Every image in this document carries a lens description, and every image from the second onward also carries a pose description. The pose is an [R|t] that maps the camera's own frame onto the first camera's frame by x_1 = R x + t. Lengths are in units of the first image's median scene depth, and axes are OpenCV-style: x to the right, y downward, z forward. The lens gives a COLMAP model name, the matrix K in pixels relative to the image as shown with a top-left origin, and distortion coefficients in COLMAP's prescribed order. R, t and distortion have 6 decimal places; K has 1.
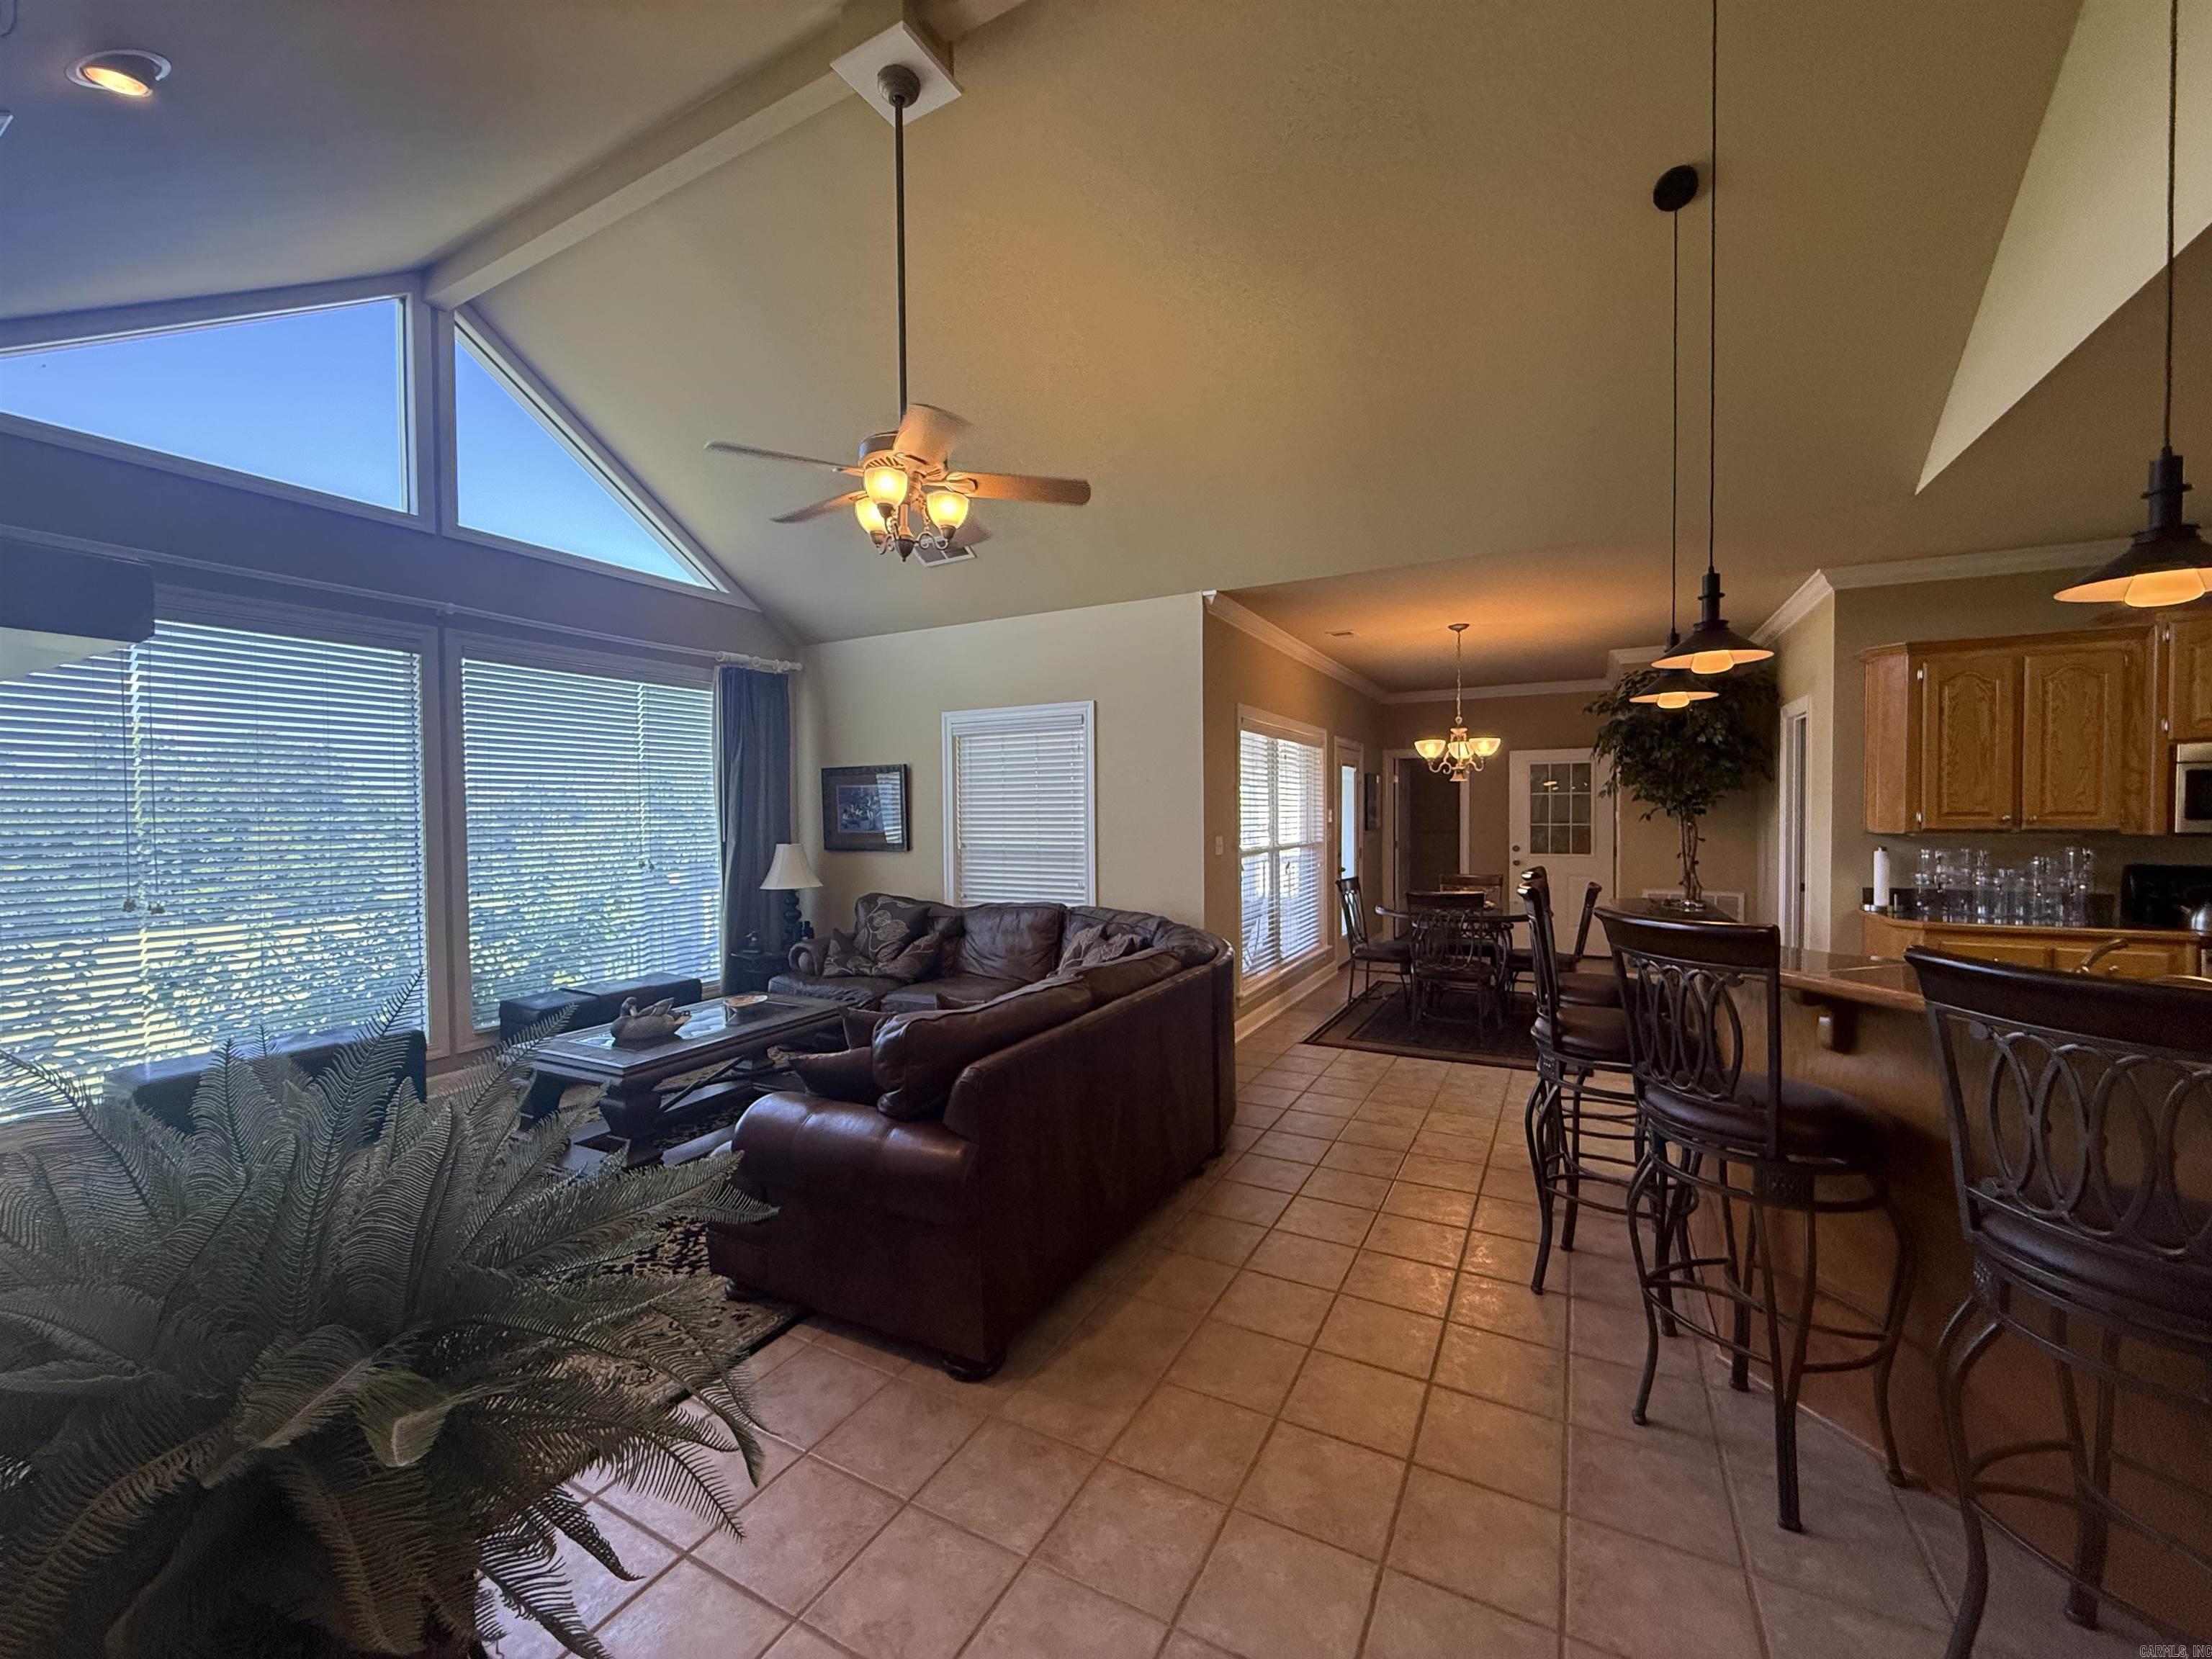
lens RADIAL K [[879.9, 0, 1108.5], [0, 879.9, 821.2], [0, 0, 1]] dist [-0.000252, 0.001213]
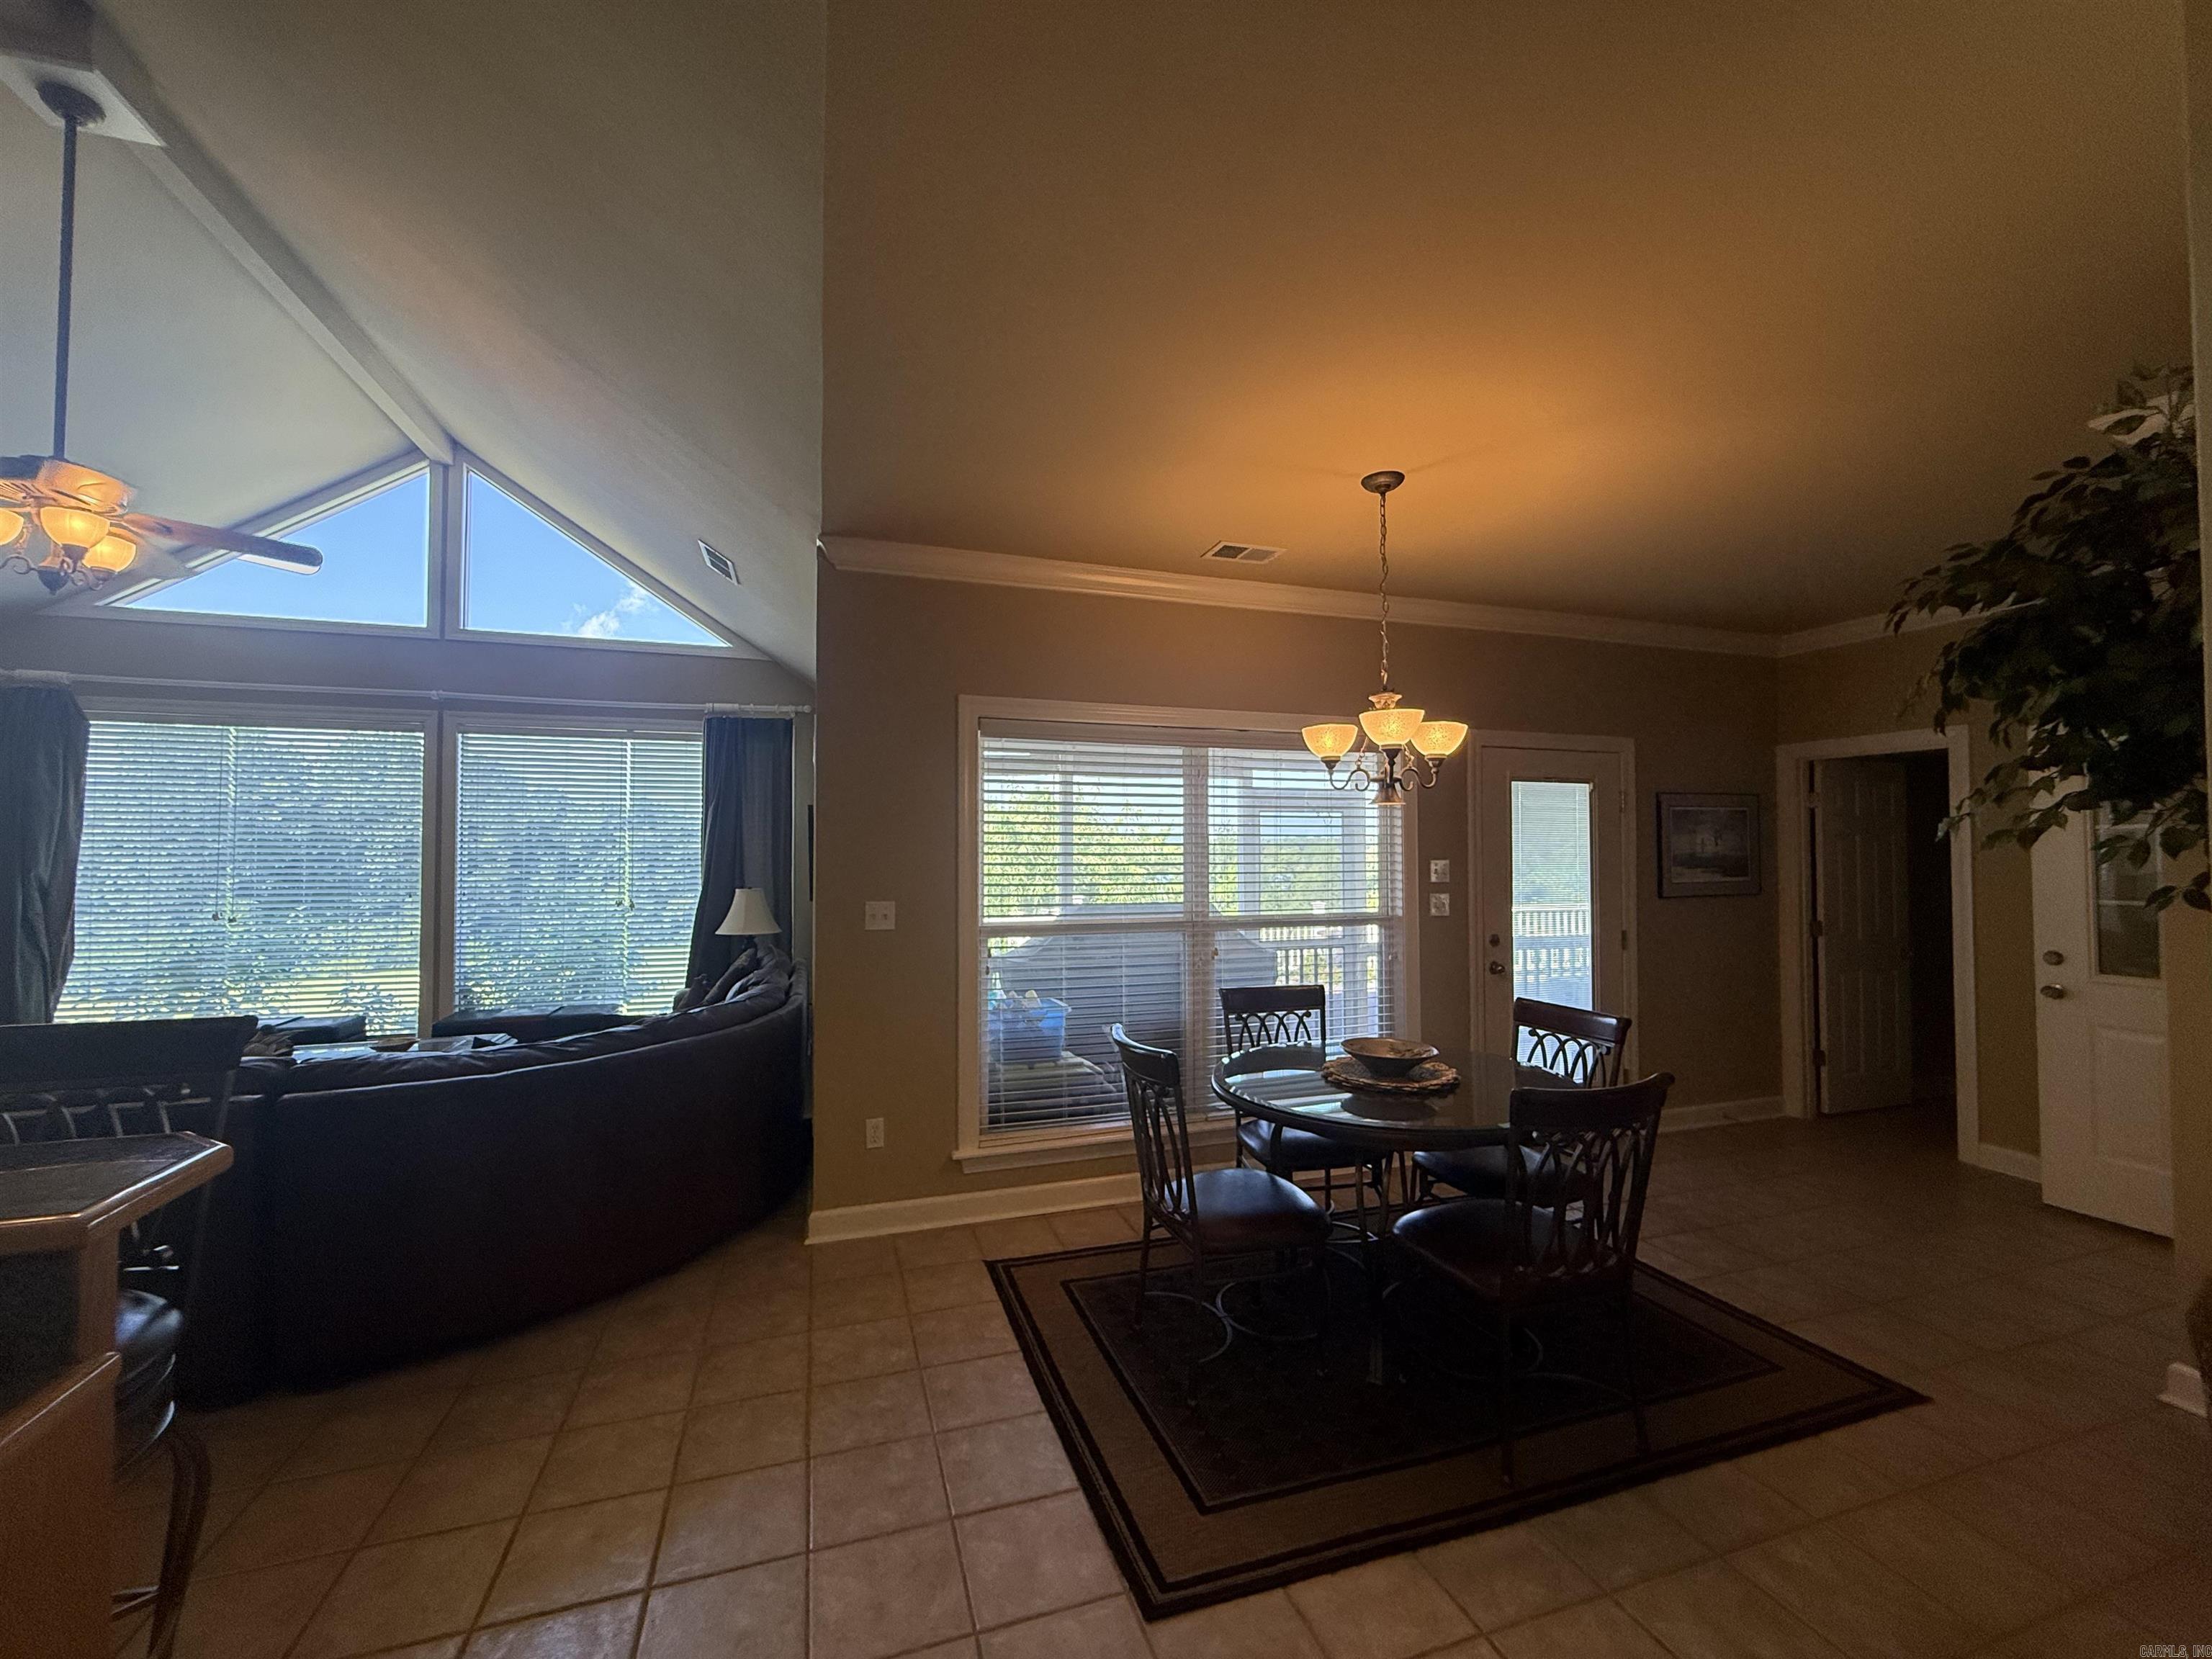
lens RADIAL K [[879.9, 0, 1098.5], [0, 879.9, 827.9], [0, 0, 1]] dist [-0.000252, 0.001213]
pose [[0.725258, -0.010977, -0.688390, 0.367949], [-0.012316, 0.999506, -0.028913, -0.011344], [0.688367, 0.029447, 0.724764, 0.332654]]
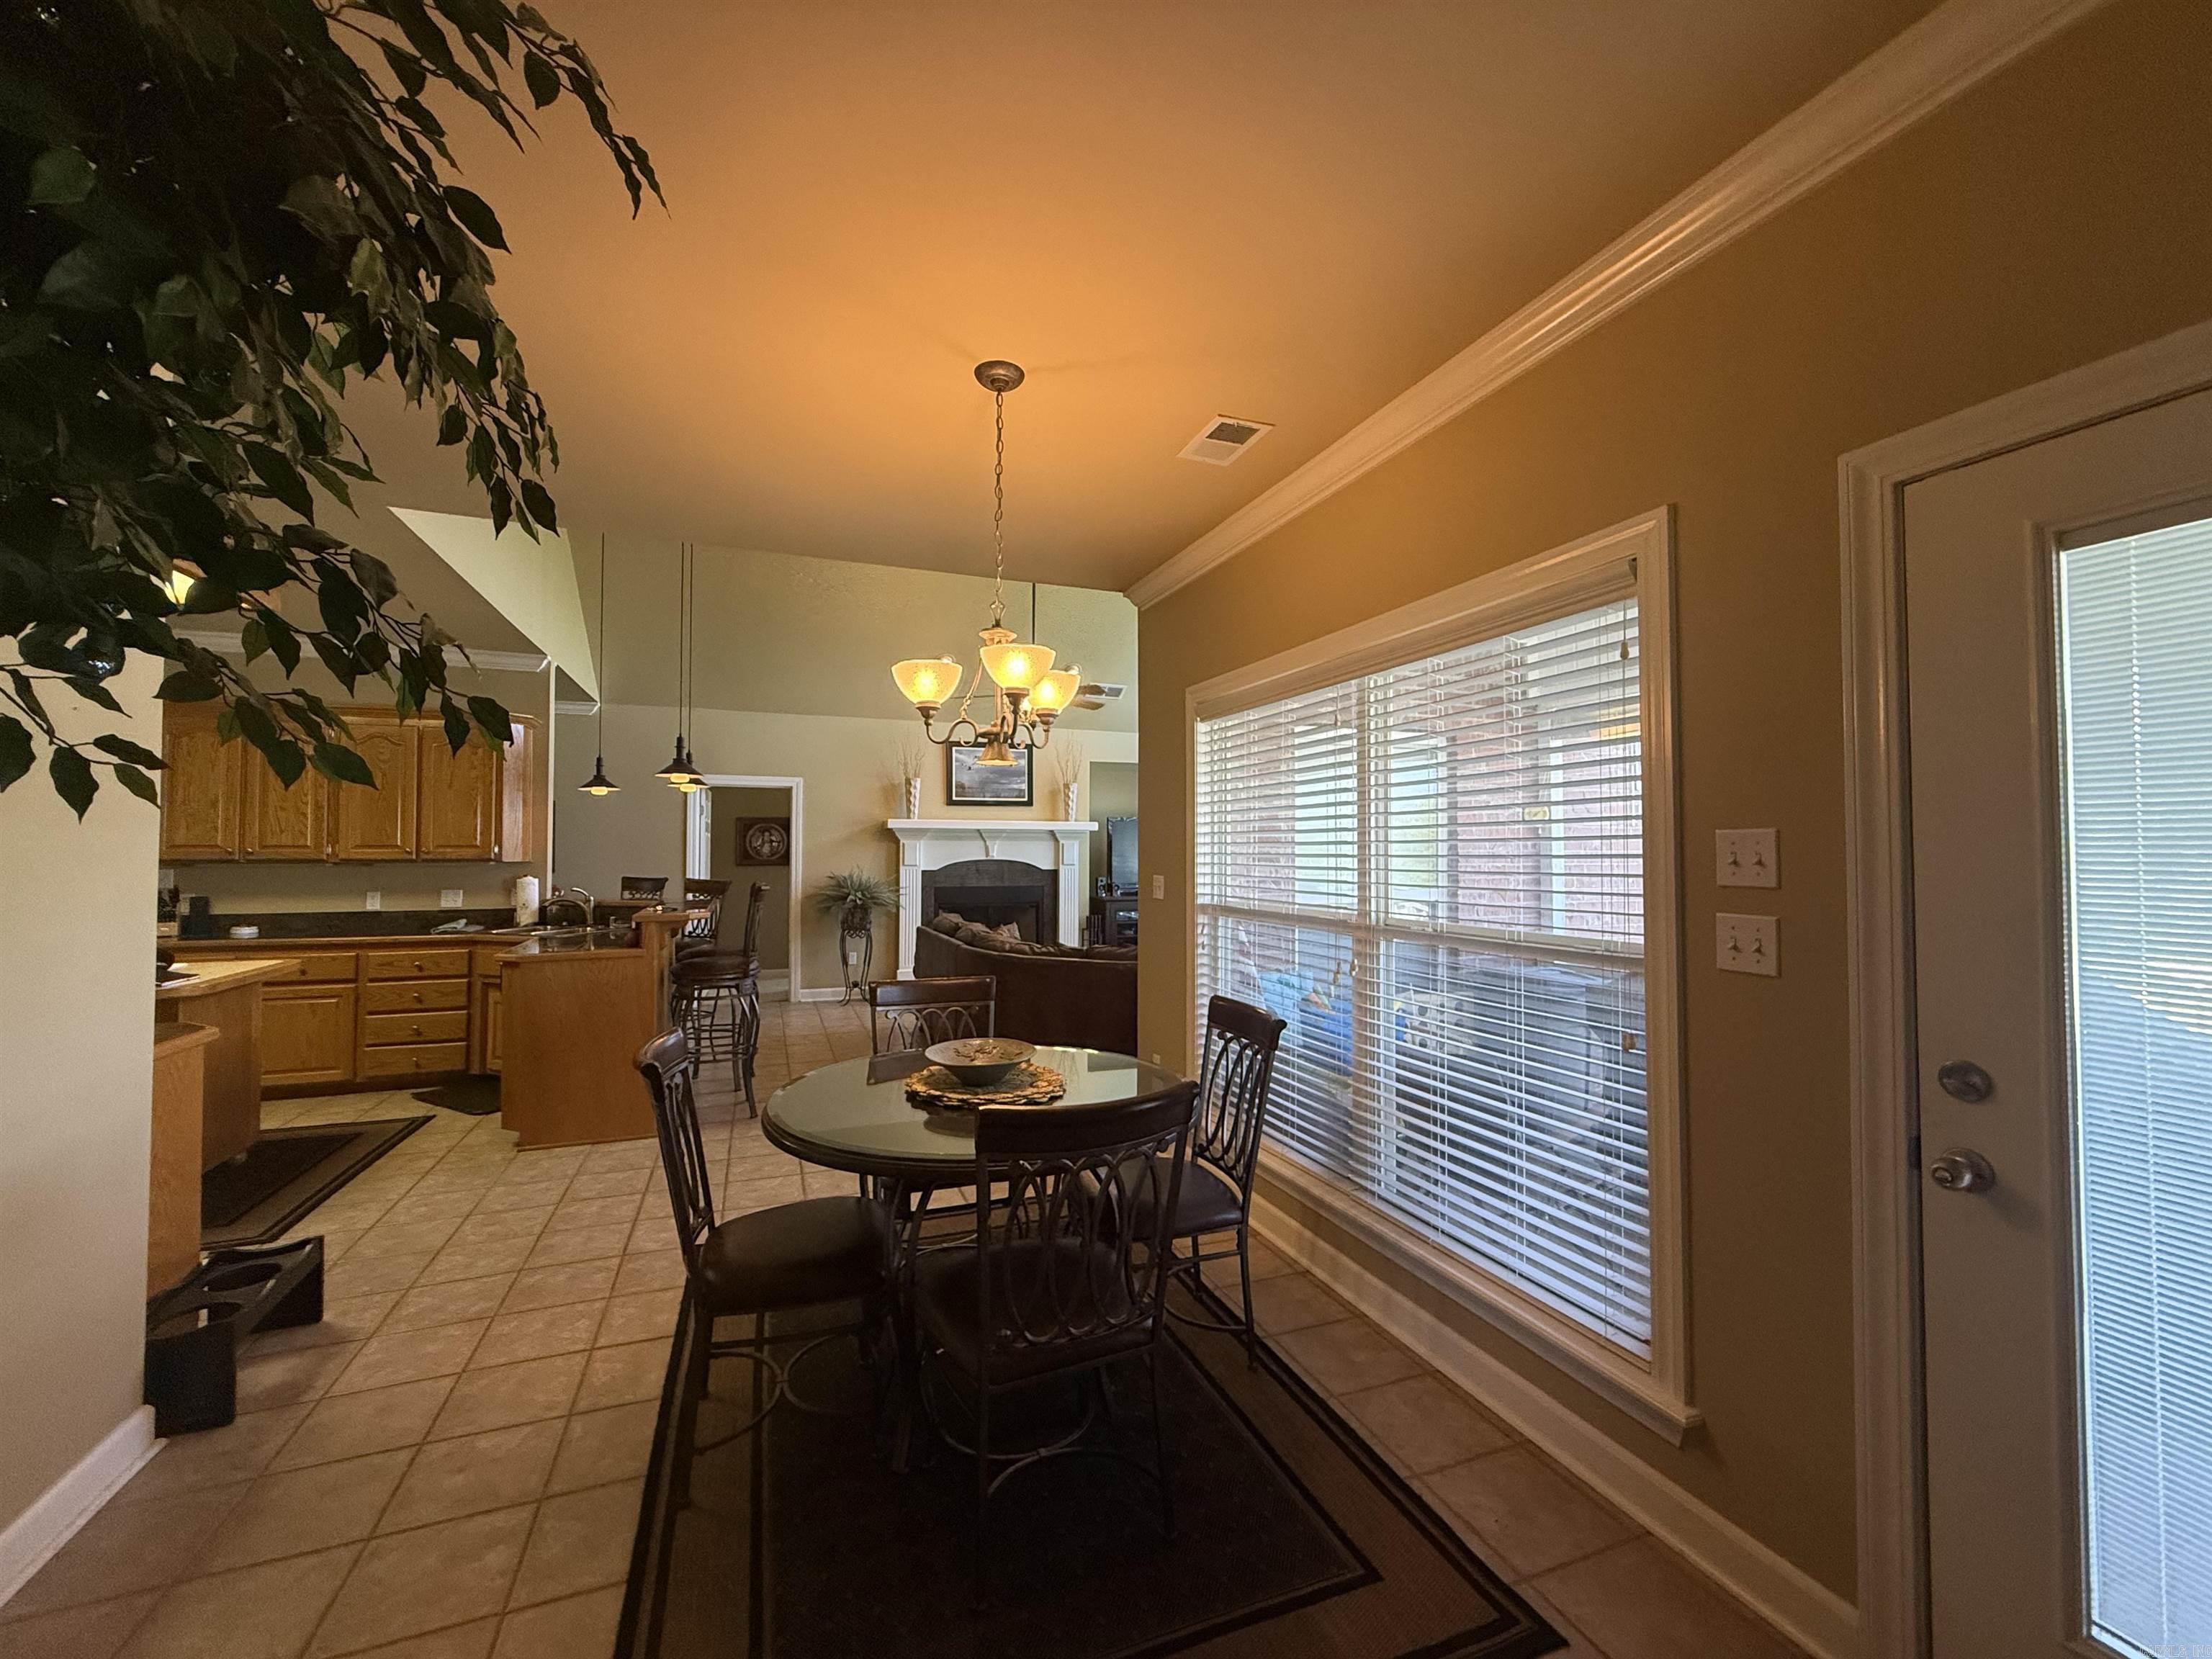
lens RADIAL K [[879.9, 0, 1104.6], [0, 879.9, 830.6], [0, 0, 1]] dist [-0.000252, 0.001213]
pose [[-0.644836, -0.010099, -0.764254, 0.401669], [-0.002825, 0.999937, -0.010830, -0.008000], [0.764315, -0.004825, -0.644825, 0.773847]]
